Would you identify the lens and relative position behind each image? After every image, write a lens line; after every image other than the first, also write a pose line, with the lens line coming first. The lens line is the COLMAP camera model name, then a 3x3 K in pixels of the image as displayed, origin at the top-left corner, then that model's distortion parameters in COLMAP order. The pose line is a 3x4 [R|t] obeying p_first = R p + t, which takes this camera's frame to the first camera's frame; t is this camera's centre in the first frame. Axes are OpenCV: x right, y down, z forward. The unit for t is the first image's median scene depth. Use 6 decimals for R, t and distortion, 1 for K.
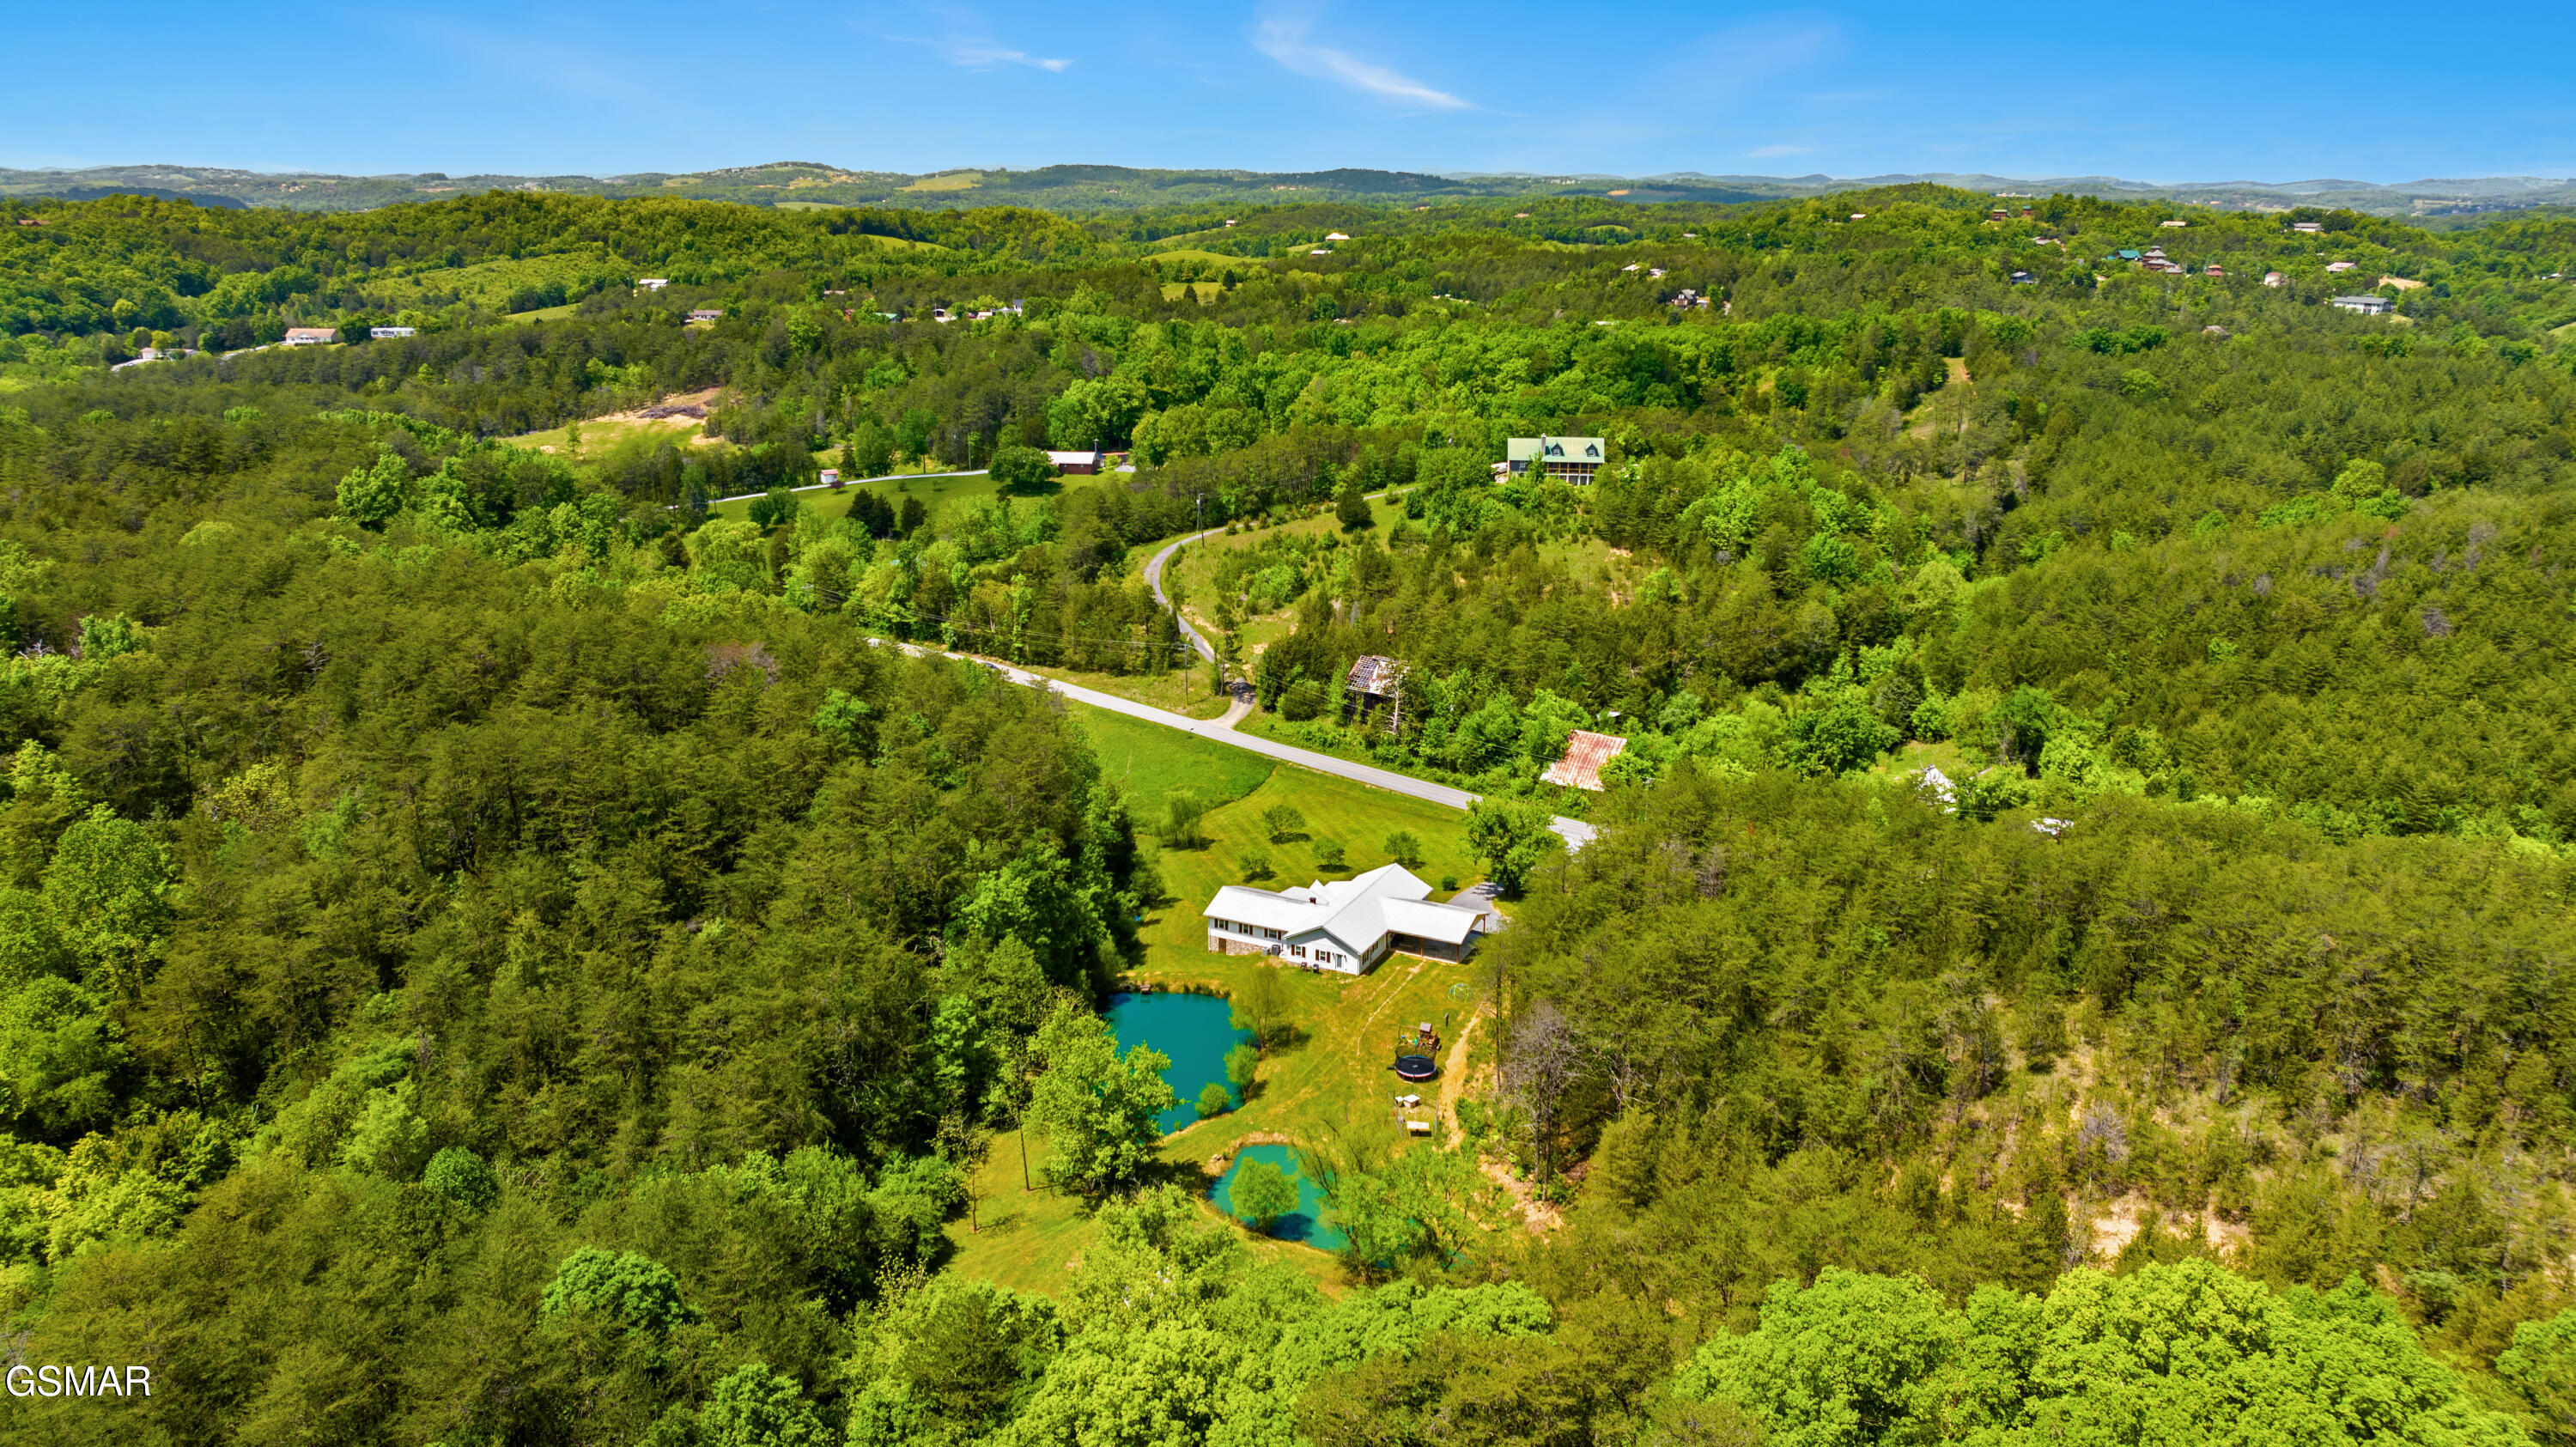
lens RADIAL K [[1809.9, 0, 1301.5], [0, 1809.9, 710.0], [0, 0, 1]] dist [0.009220, -0.090847]
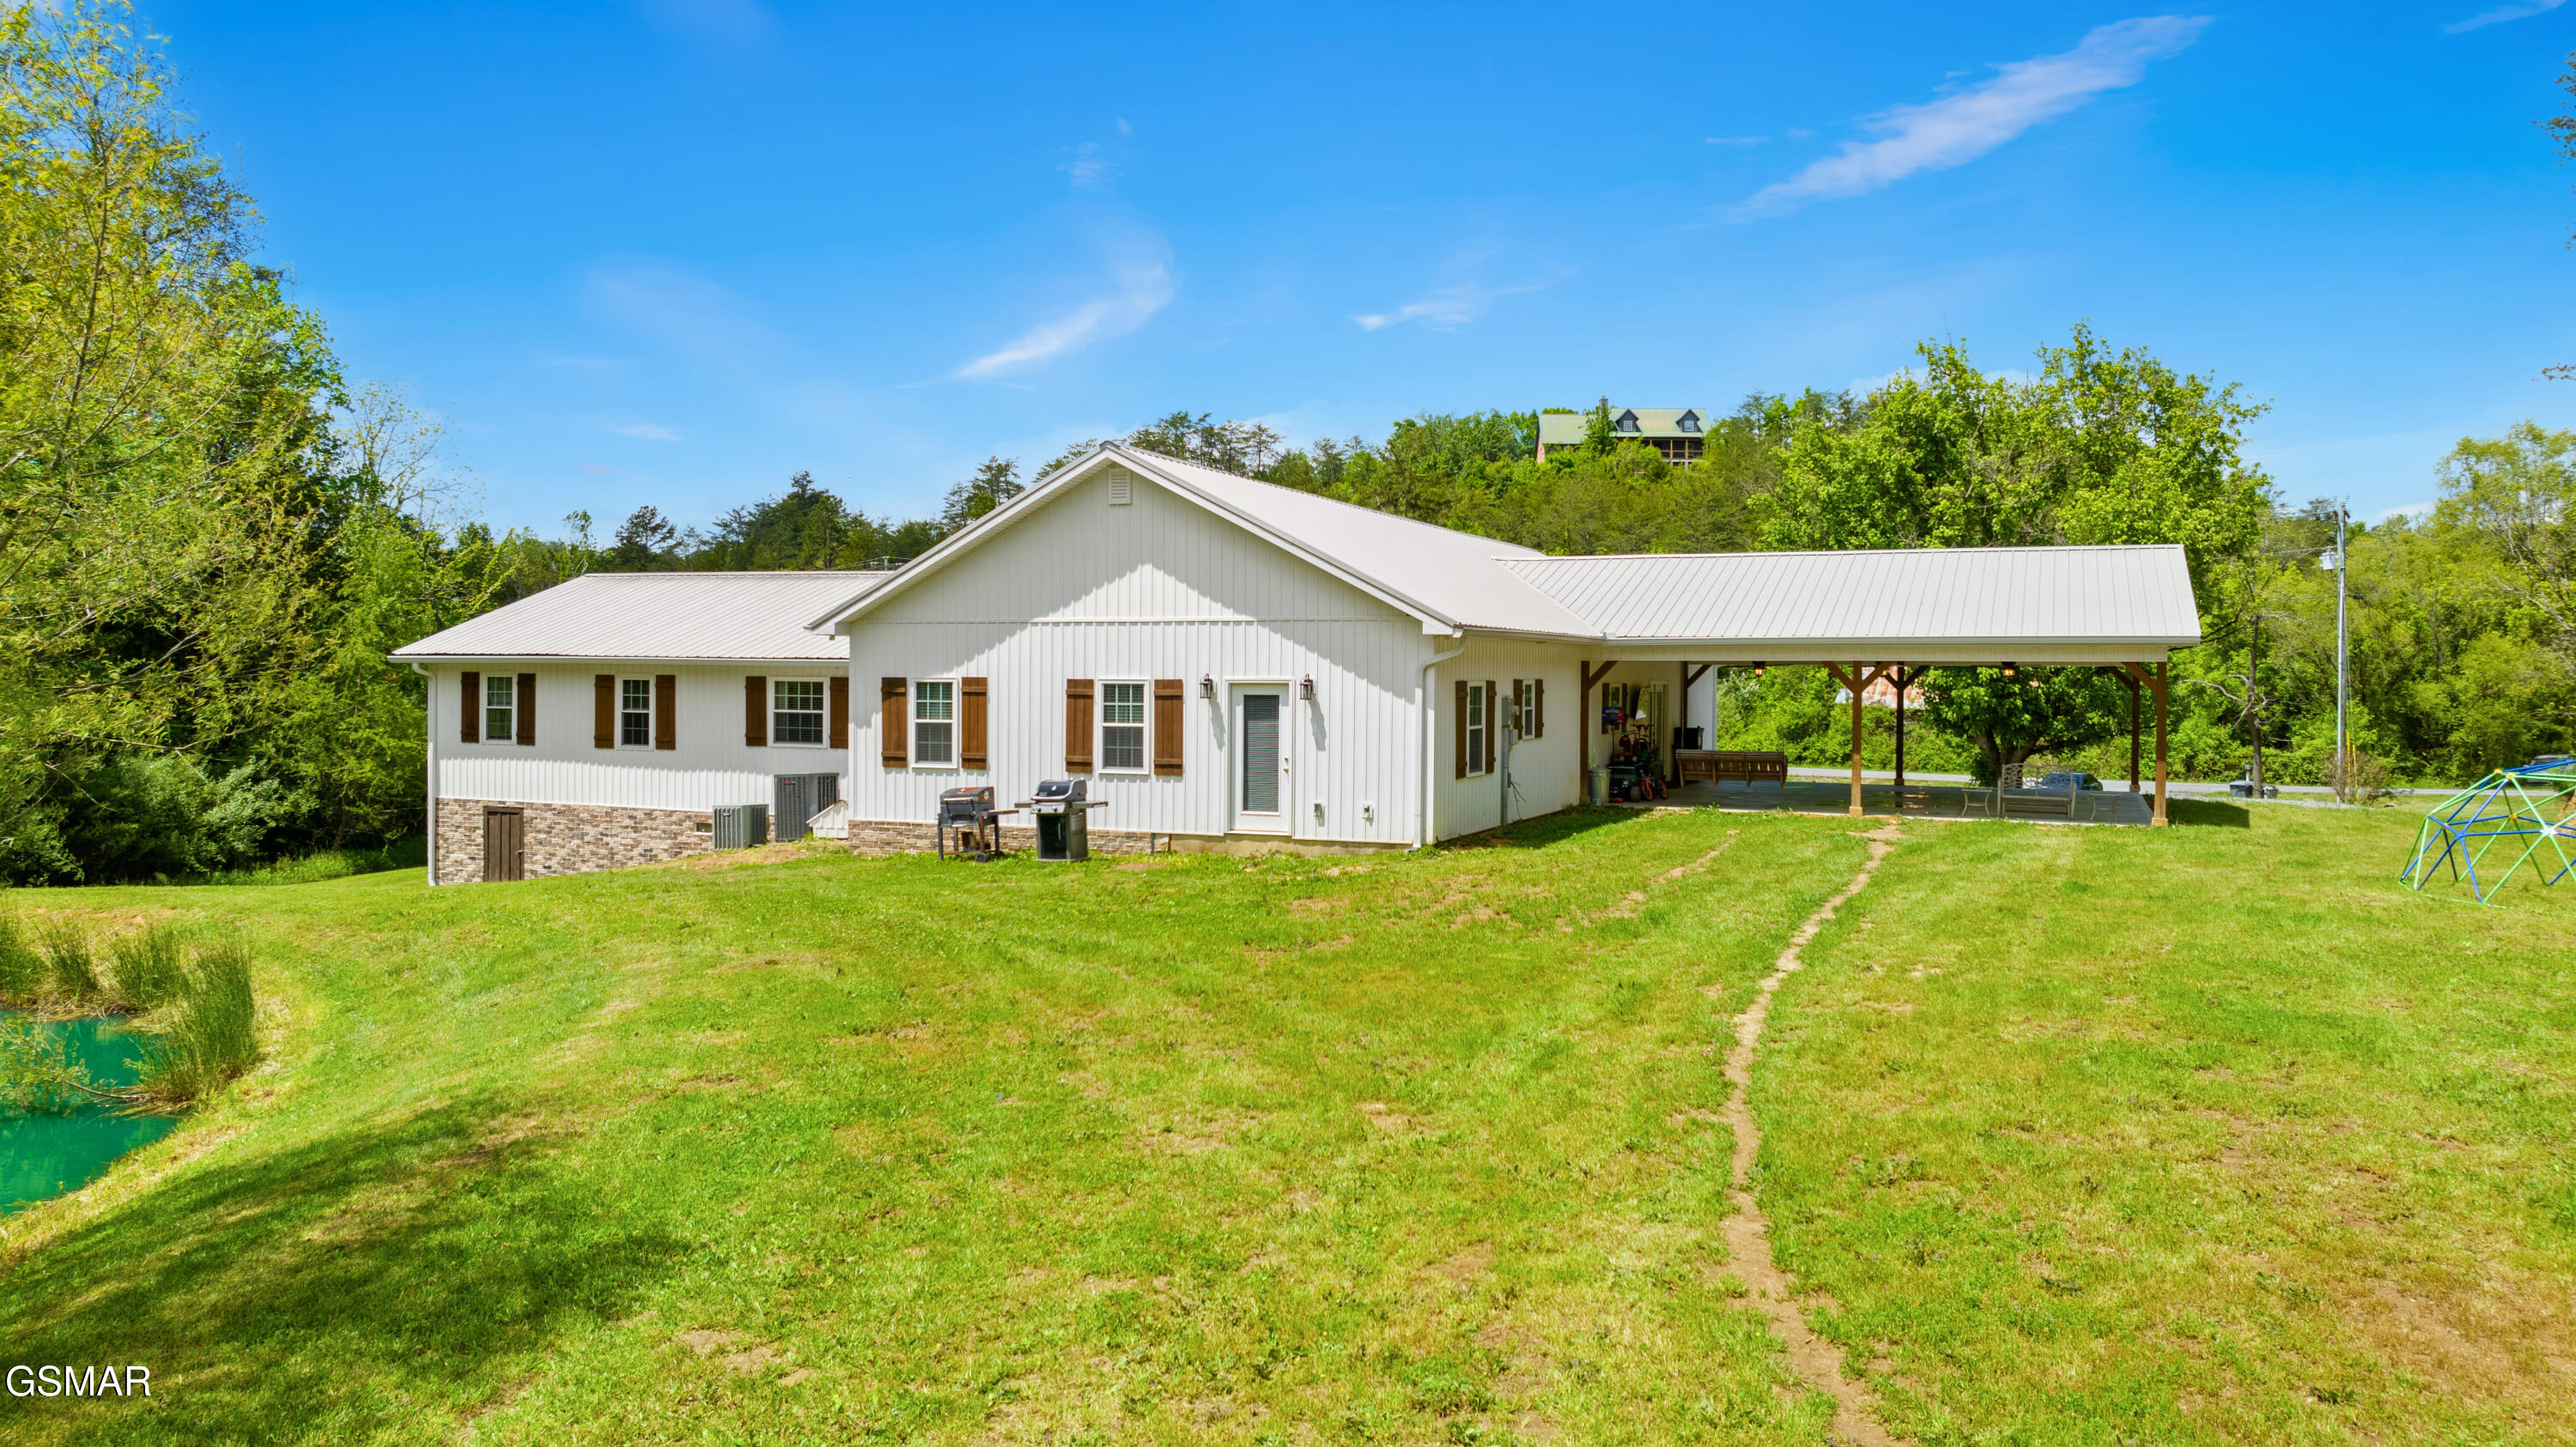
lens RADIAL K [[1809.9, 0, 1301.5], [0, 1809.9, 710.0], [0, 0, 1]] dist [0.009220, -0.090847]
pose [[0.998648, 0.001975, 0.051952, 0.012889], [0.011670, 0.965264, -0.261016, 0.123614], [-0.050663, 0.261270, 0.963935, 0.653694]]
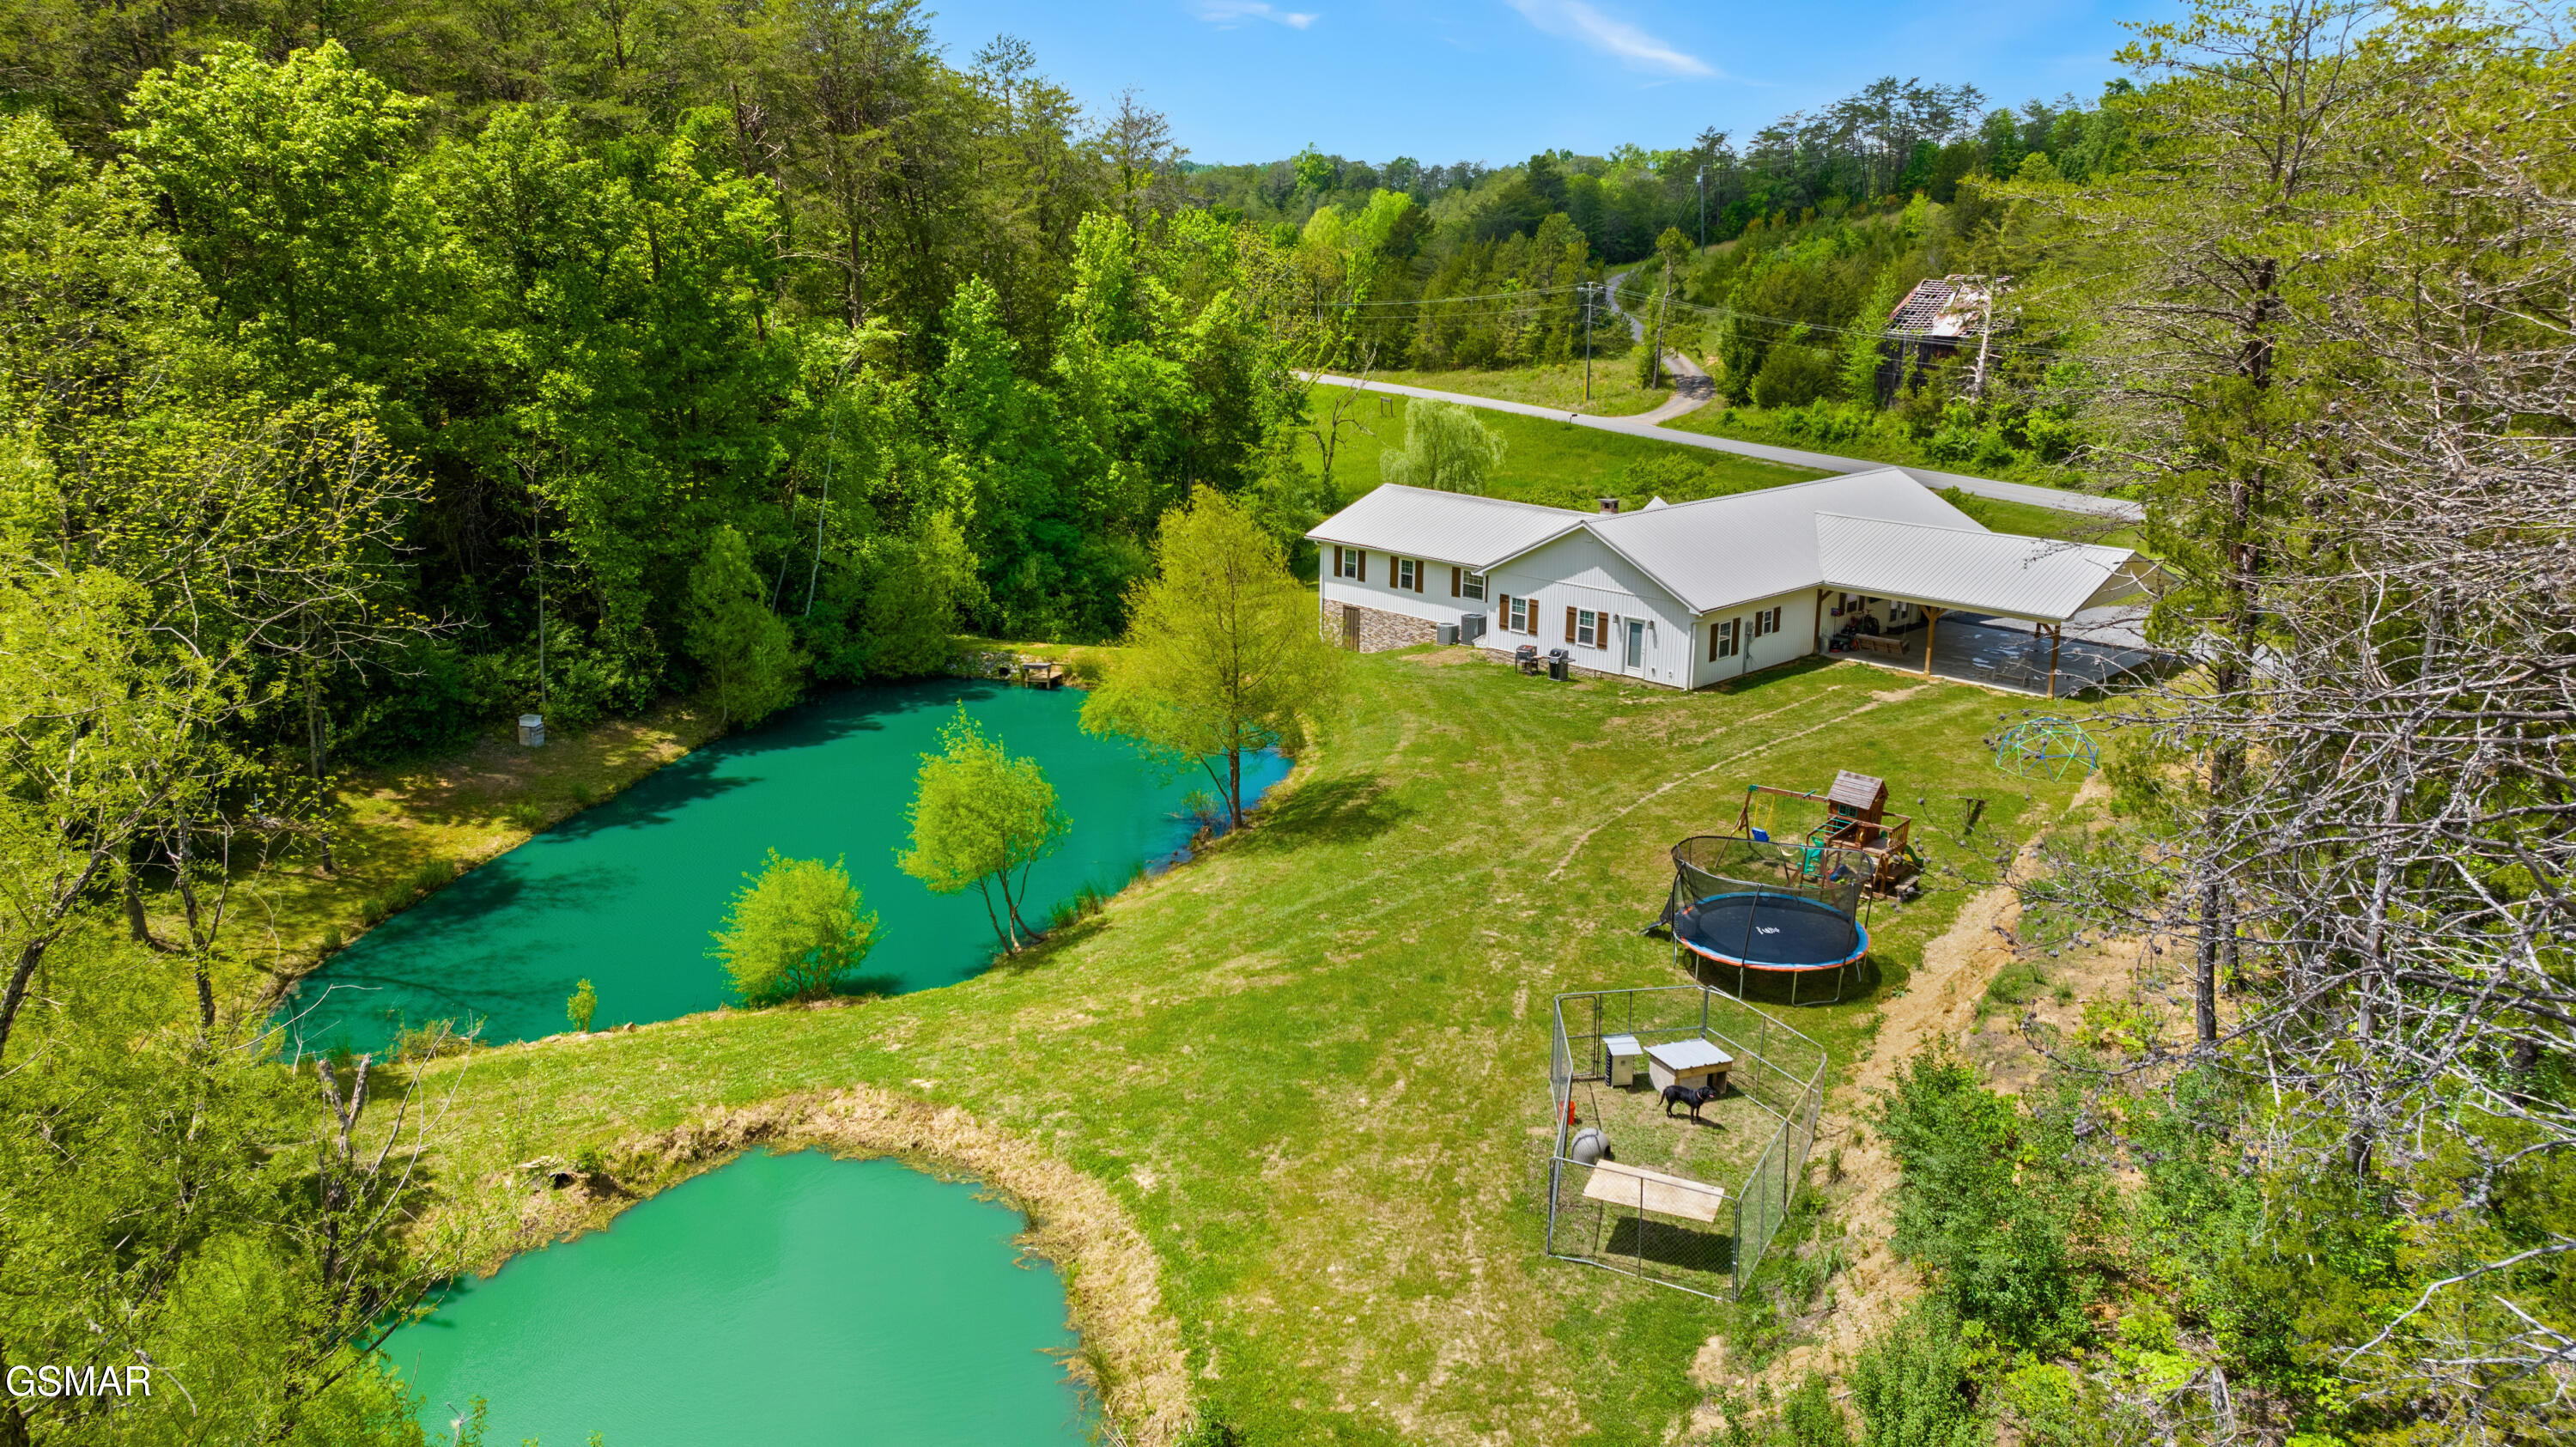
lens RADIAL K [[1809.9, 0, 1301.5], [0, 1809.9, 710.0], [0, 0, 1]] dist [0.009220, -0.090847]
pose [[0.937881, 0.085191, -0.336335, 0.053187], [-0.094219, 0.995495, -0.010582, 0.117111], [0.333918, 0.041614, 0.941683, 0.511952]]
